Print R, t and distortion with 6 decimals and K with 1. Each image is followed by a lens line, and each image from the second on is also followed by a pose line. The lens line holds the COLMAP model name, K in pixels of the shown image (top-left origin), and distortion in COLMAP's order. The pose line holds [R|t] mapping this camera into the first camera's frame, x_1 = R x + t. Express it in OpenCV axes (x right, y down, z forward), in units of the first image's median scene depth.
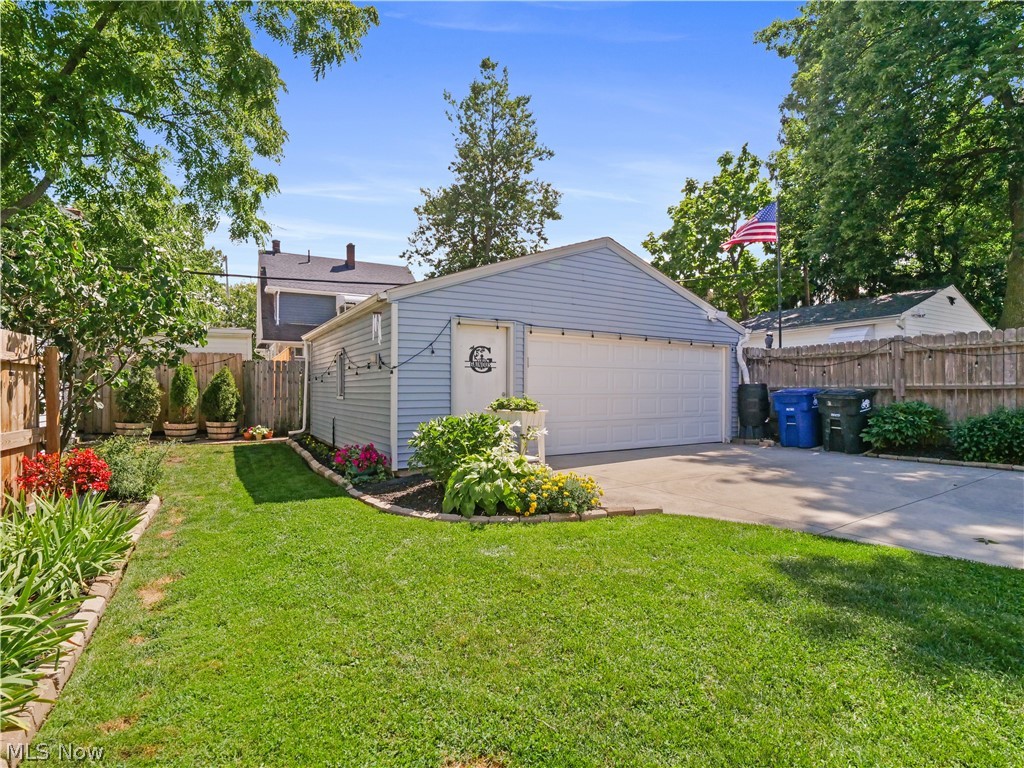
lens RADIAL K [[524.0, 0, 512.0], [0, 524.0, 384.0], [0, 0, 1]] dist [-0.011264, -0.000641]
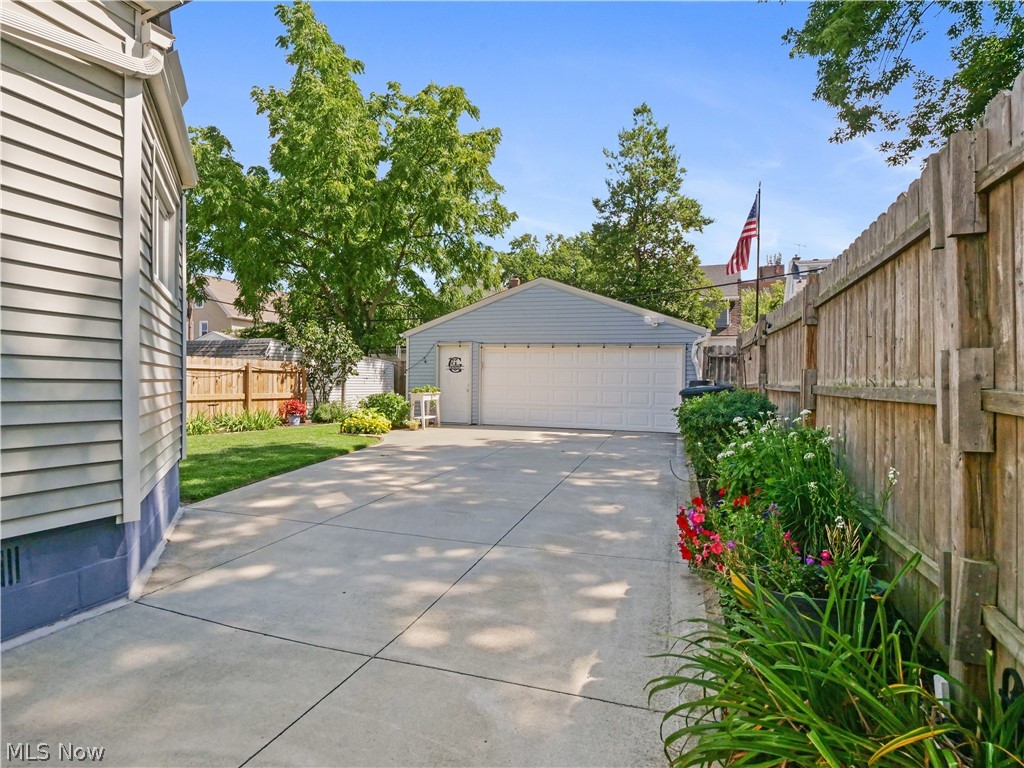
lens RADIAL K [[524.0, 0, 512.0], [0, 524.0, 384.0], [0, 0, 1]] dist [-0.011264, -0.000641]
pose [[0.620567, 0.015917, -0.783992, 1.142275], [-0.006545, 0.999864, 0.015120, -0.008191], [0.784126, -0.004251, 0.620587, 0.045928]]
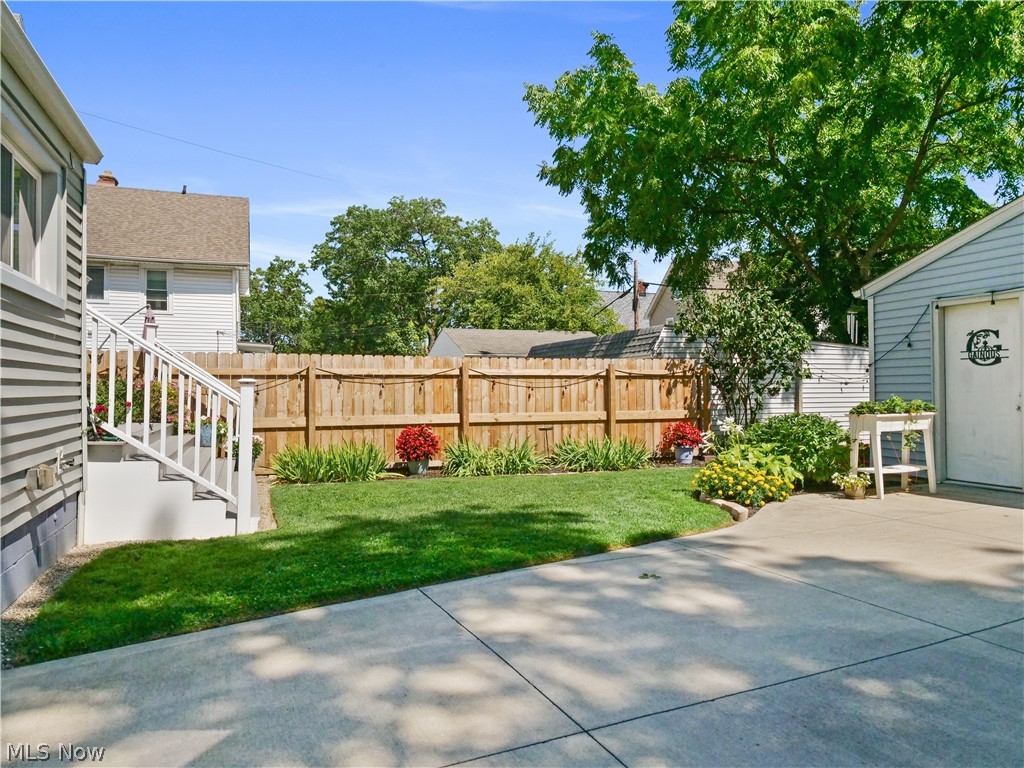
lens RADIAL K [[689.9, 0, 512.0], [0, 689.9, 384.0], [0, 0, 1]] dist [0.004522, -0.001205]
pose [[-0.166700, -0.000536, -0.986008, 0.813613], [0.018918, 0.999814, -0.003741, -0.003206], [0.985826, -0.019277, -0.166658, 0.396555]]
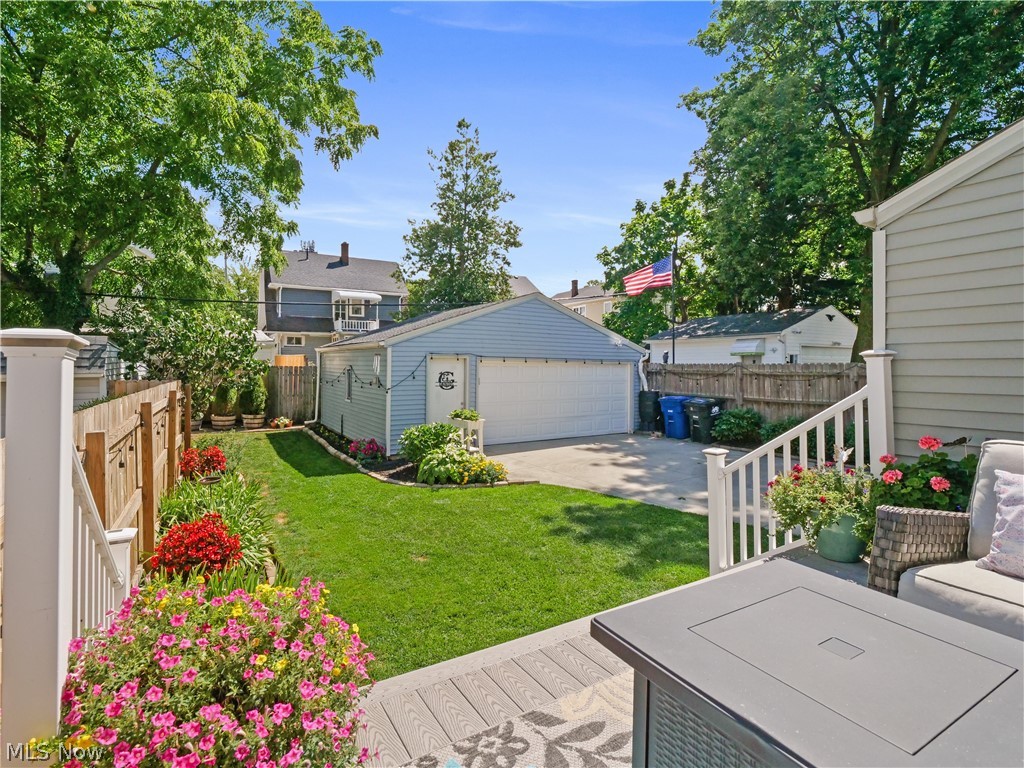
lens RADIAL K [[522.9, 0, 507.3], [0, 522.9, 350.6], [0, 0, 1]] dist [-0.000417, -0.000024]
pose [[0.999823, 0.008914, 0.016554, 0.070383], [-0.008691, 0.999871, -0.013533, -0.090585], [-0.016673, 0.013387, 0.999771, -0.393231]]
